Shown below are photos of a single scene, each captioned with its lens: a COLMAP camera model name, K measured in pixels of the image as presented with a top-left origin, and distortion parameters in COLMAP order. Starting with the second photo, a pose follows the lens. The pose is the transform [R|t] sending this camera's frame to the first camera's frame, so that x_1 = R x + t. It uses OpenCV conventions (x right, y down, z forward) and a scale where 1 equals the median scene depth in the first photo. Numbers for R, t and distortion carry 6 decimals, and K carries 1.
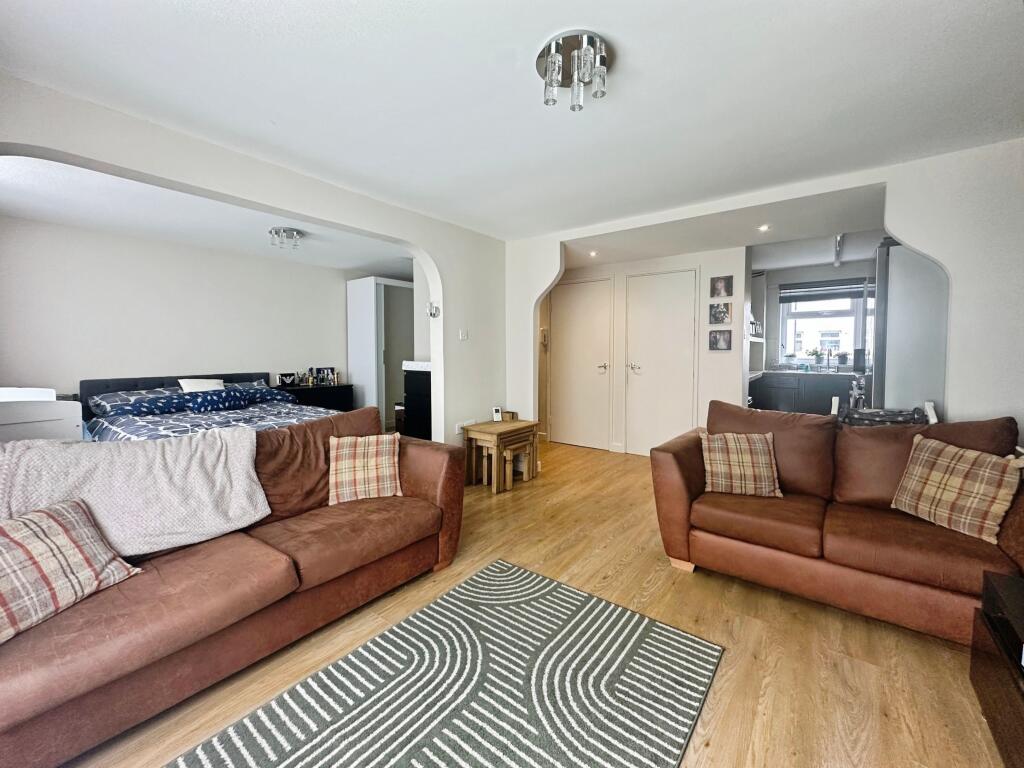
lens RADIAL K [[416.1, 0, 512.0], [0, 416.1, 380.0], [0, 0, 1]] dist [0.000126, -0.000031]
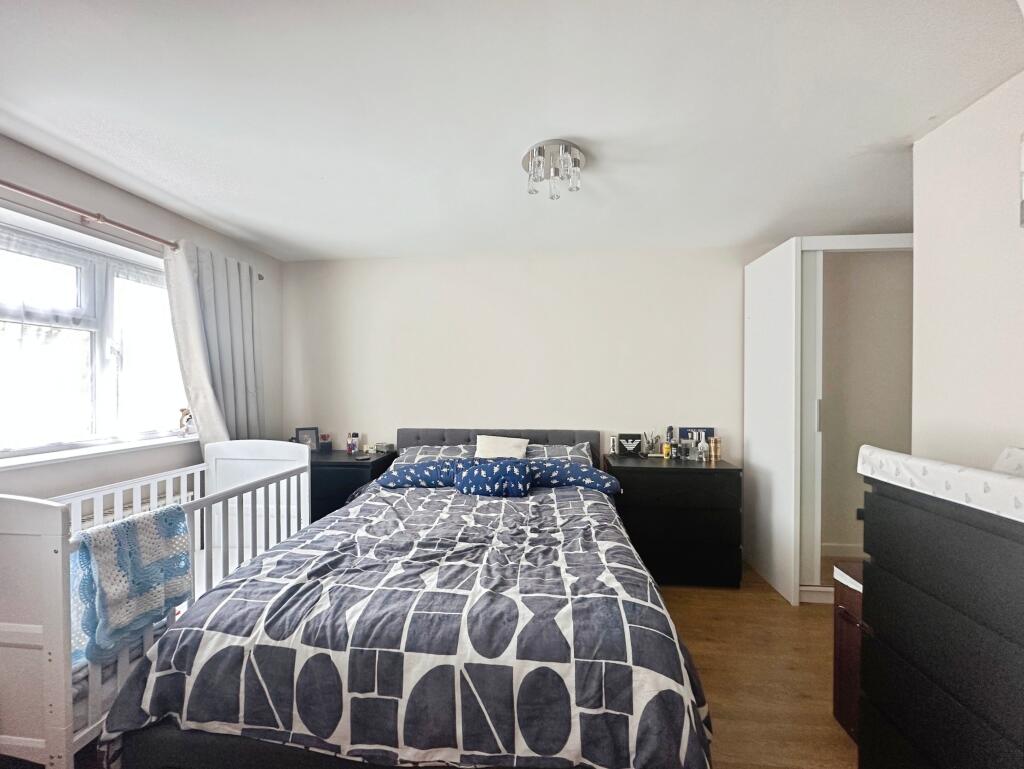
lens RADIAL K [[416.1, 0, 512.0], [0, 416.1, 380.5], [0, 0, 1]] dist [0.000126, -0.000031]
pose [[0.535096, -0.006616, -0.844765, -0.133304], [-0.063842, 0.996793, -0.048246, -0.059644], [0.842375, 0.079748, 0.532958, 0.587686]]
